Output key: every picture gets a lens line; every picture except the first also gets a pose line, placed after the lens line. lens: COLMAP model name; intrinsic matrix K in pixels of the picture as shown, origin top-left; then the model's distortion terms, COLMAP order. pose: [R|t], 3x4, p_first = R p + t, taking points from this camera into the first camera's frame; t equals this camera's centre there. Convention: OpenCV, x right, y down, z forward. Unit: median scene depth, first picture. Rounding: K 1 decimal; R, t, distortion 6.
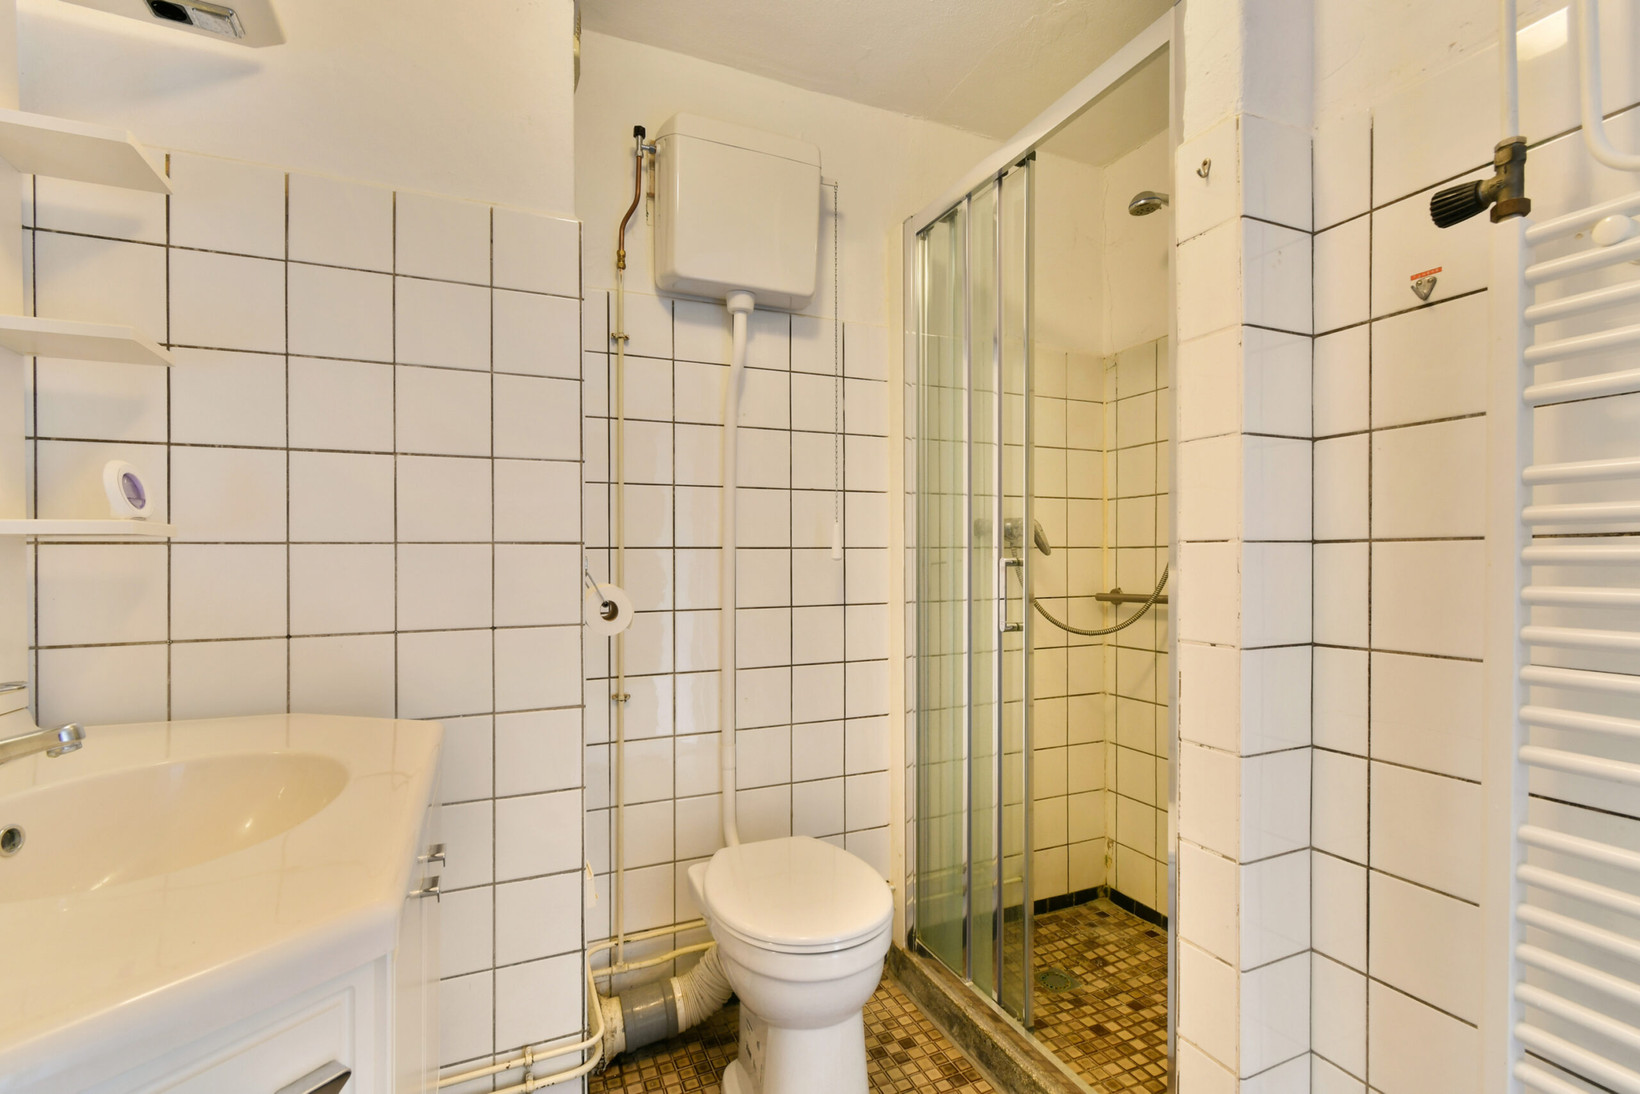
lens RADIAL K [[749.0, 0, 822.8], [0, 749.0, 569.8], [0, 0, 1]] dist [0.001798, -0.000960]
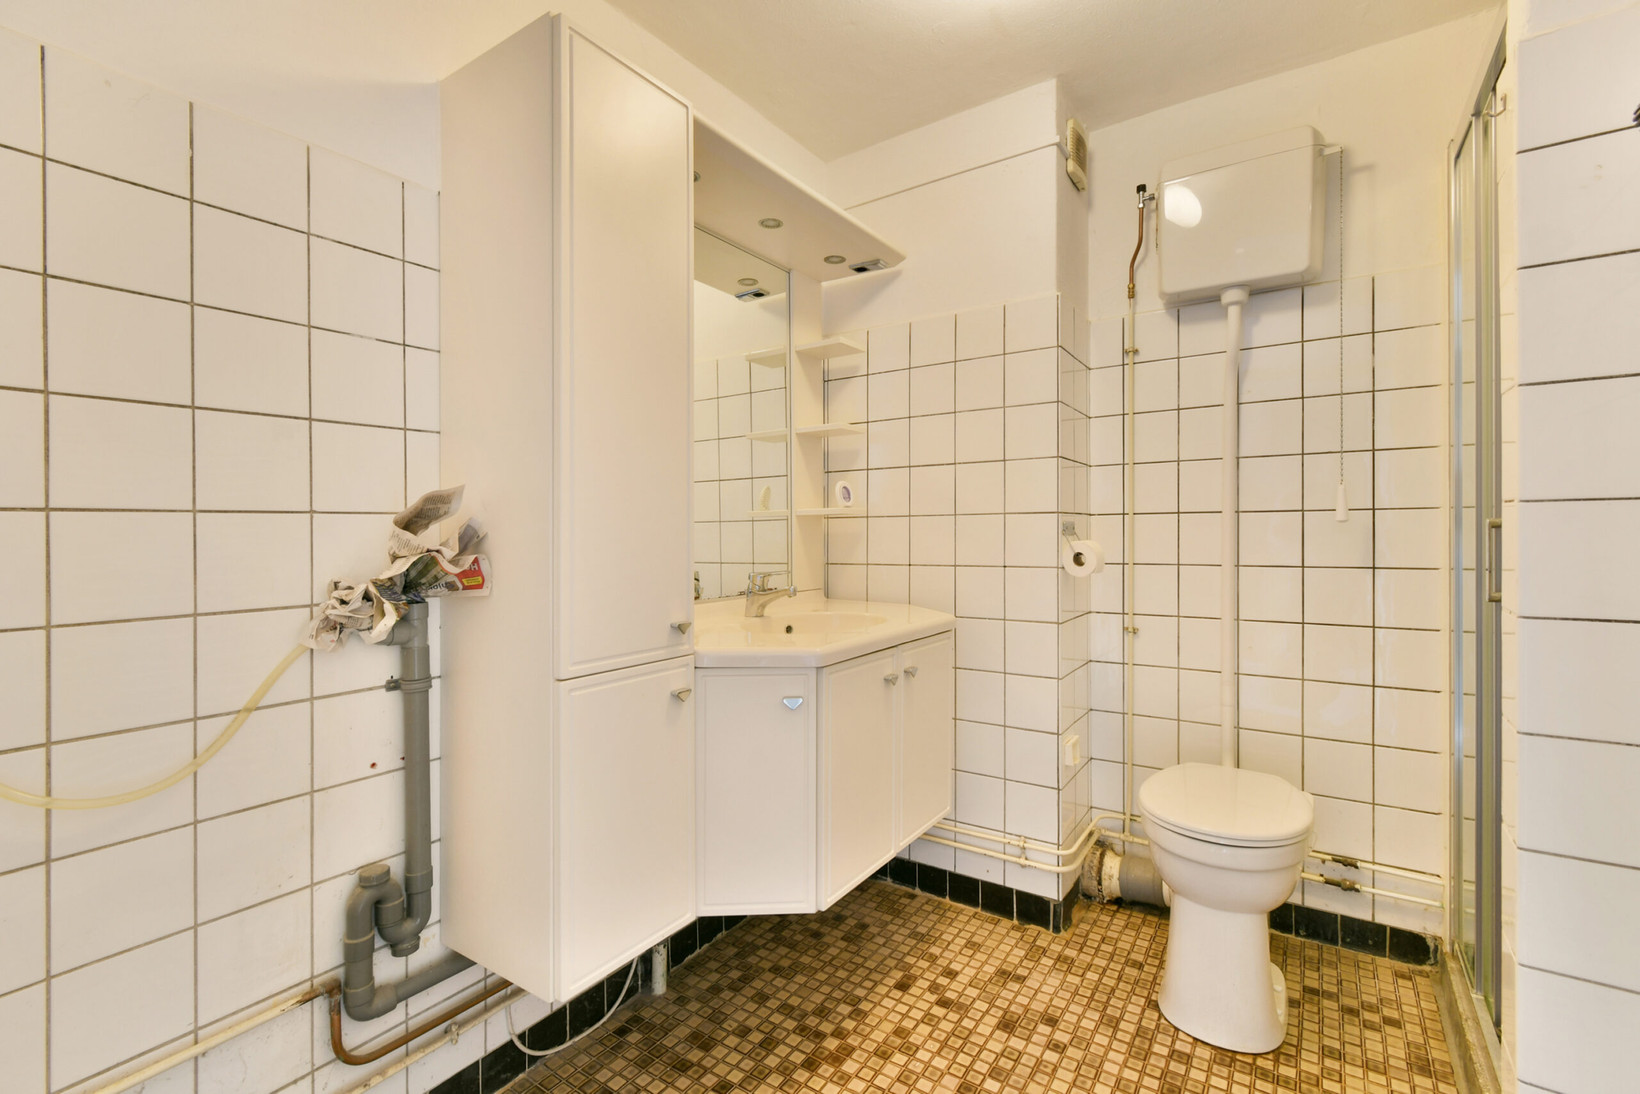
lens RADIAL K [[749.0, 0, 822.5], [0, 749.0, 536.4], [0, 0, 1]] dist [0.001798, -0.000960]
pose [[0.526120, 0.006875, -0.850383, 0.548572], [-0.004918, 0.999975, 0.005041, 0.005582], [0.850396, 0.001530, 0.526141, -0.133091]]
